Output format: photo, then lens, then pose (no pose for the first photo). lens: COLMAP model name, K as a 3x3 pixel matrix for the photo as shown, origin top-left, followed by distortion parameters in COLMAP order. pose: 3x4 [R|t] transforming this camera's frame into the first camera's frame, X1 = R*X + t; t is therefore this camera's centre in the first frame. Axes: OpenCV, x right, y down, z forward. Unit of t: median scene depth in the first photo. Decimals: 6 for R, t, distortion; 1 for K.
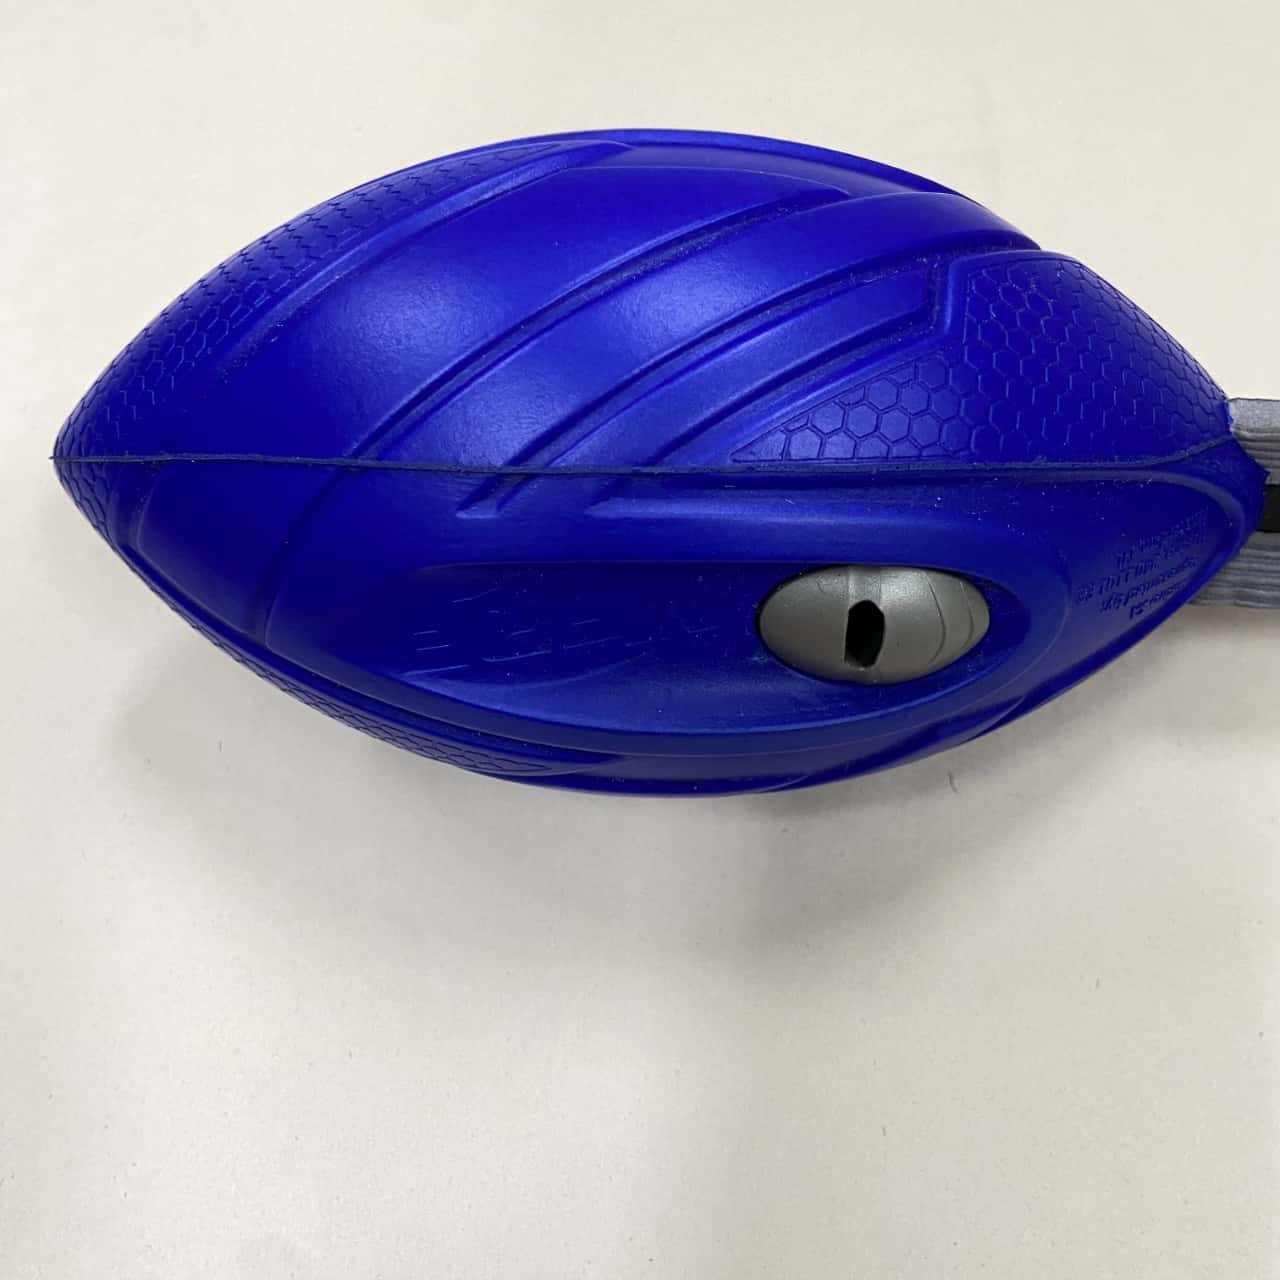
lens RADIAL K [[1577.5, 0, 642.6], [0, 1577.5, 641.6], [0, 0, 1]] dist [0.012185, 0.000000]
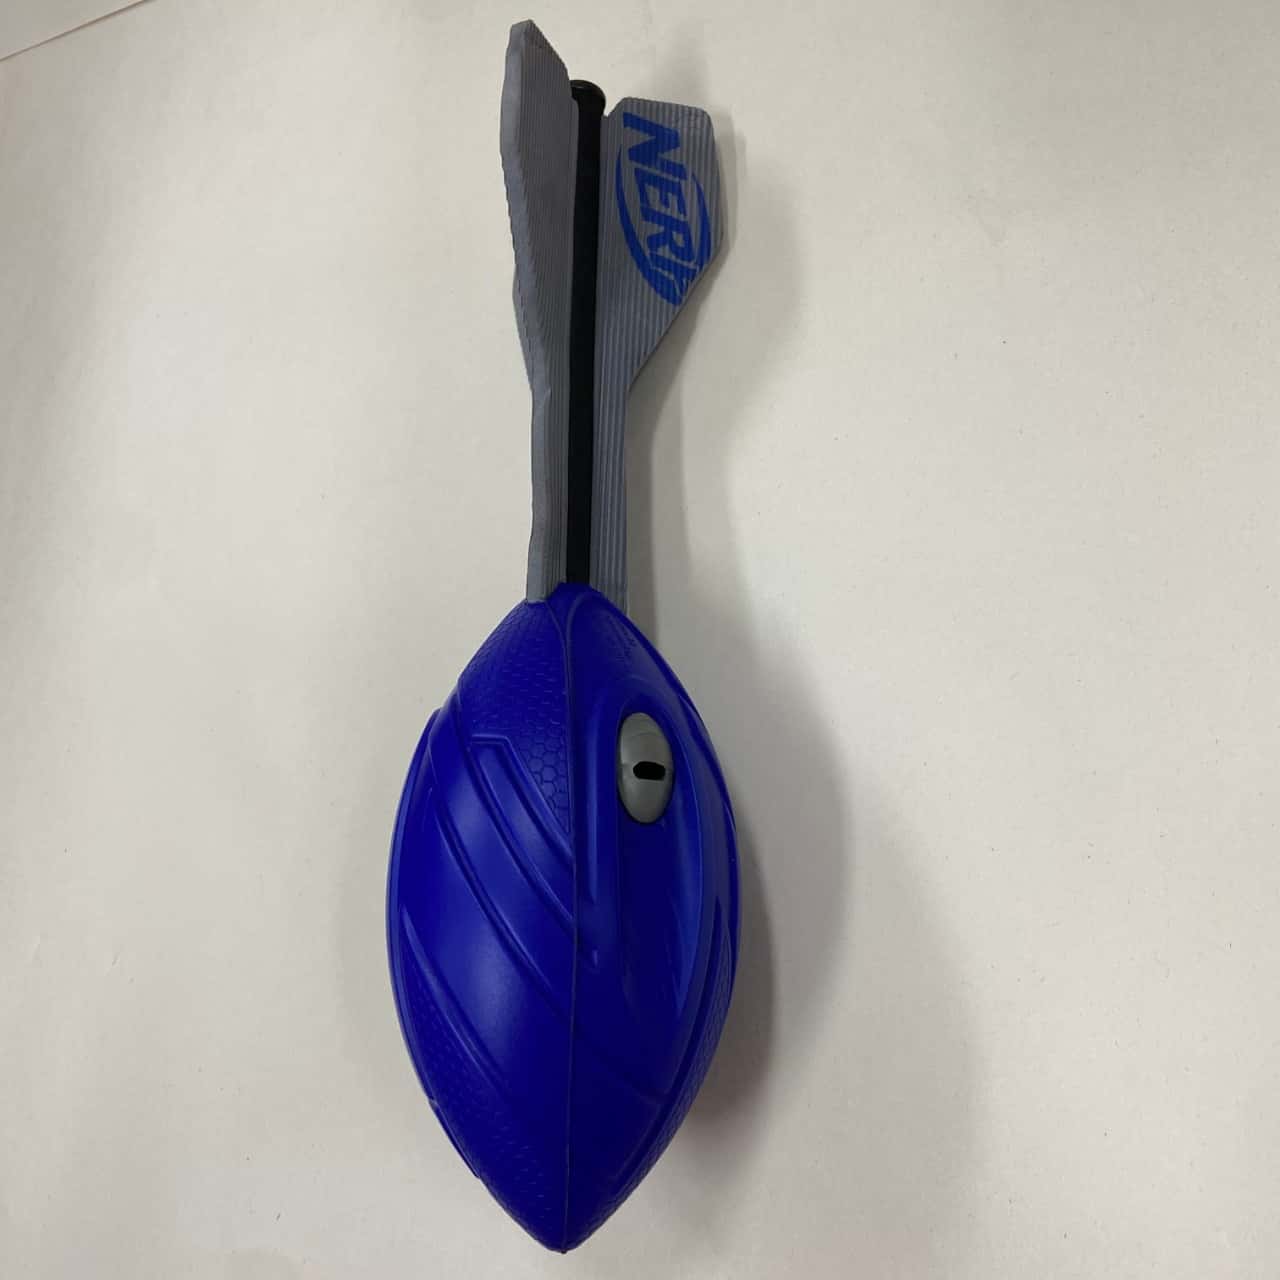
lens RADIAL K [[1577.5, 0, 642.3], [0, 1577.5, 639.7], [0, 0, 1]] dist [0.012185, 0.000000]
pose [[-0.034689, -0.957690, 0.285703, -0.266249], [0.999327, -0.036652, -0.001527, -0.004602], [0.011934, 0.285458, 0.958317, -0.960470]]
